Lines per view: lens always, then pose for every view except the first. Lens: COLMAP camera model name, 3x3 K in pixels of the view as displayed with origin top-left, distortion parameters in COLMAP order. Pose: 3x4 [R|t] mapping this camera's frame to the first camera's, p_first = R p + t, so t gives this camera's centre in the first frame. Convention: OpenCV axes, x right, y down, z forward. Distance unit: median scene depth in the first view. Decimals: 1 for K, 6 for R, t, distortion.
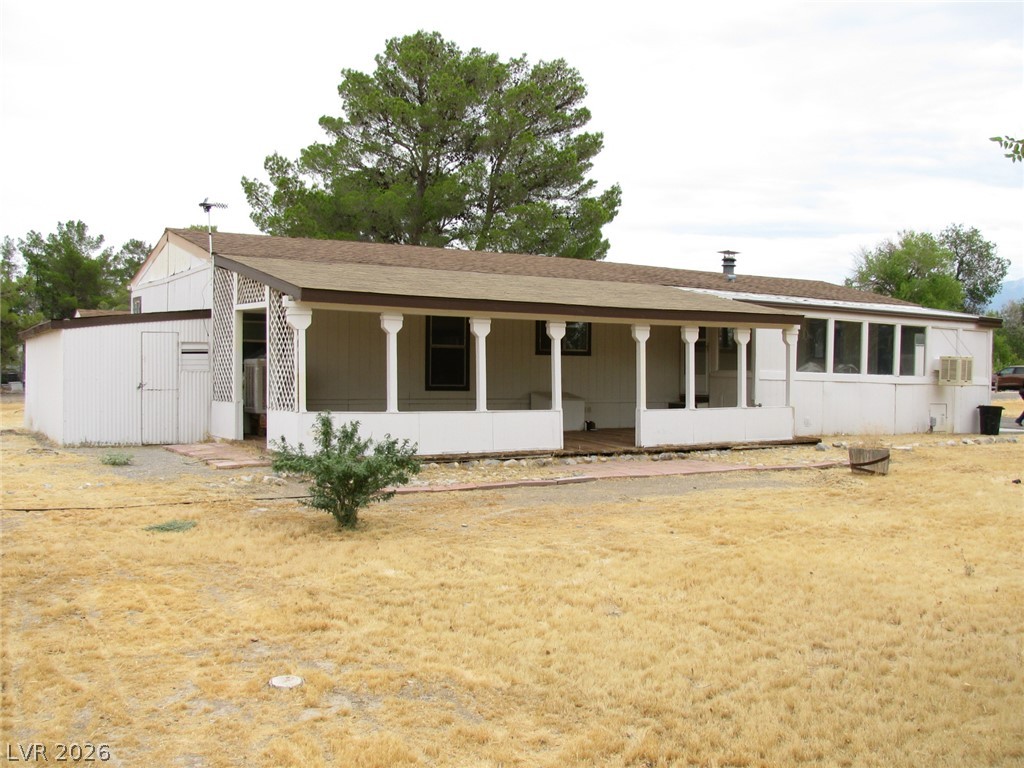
lens RADIAL K [[1050.2, 0, 507.9], [0, 1050.2, 407.6], [0, 0, 1]] dist [-0.124228, 0.000000]
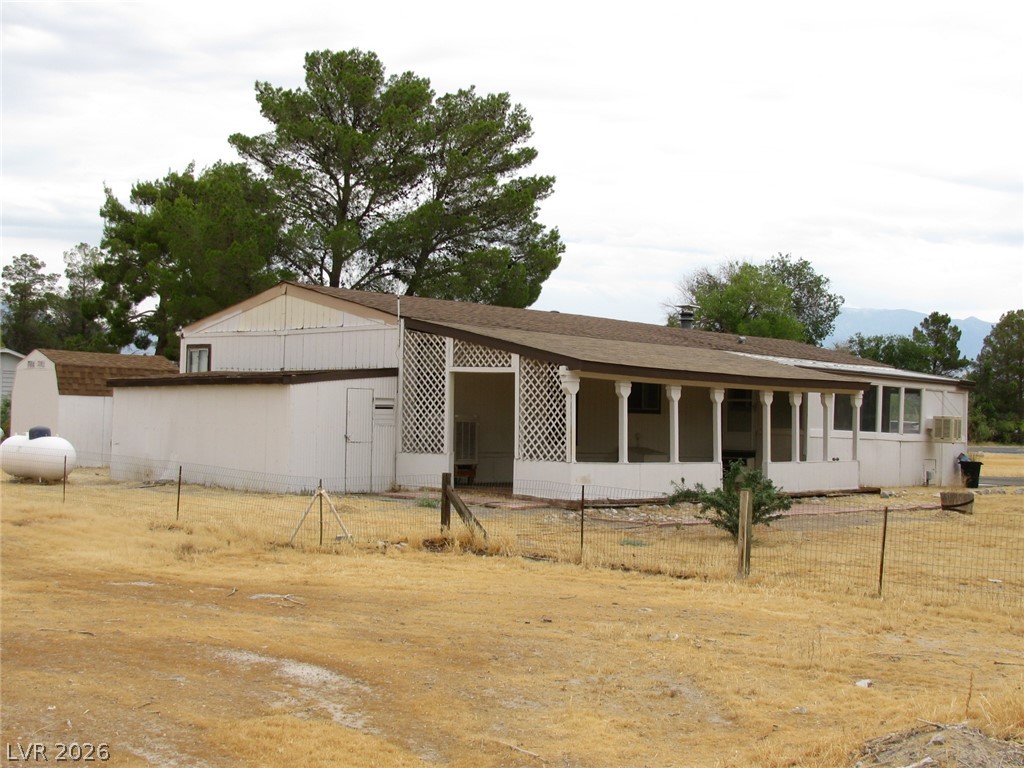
lens RADIAL K [[1415.7, 0, 512.5], [0, 1415.7, 390.2], [0, 0, 1]] dist [-0.062405, 0.000000]
pose [[0.962310, 0.017999, 0.271357, -0.428236], [-0.003307, 0.998508, -0.054505, 0.006337], [-0.271934, 0.051553, 0.960934, -0.337323]]
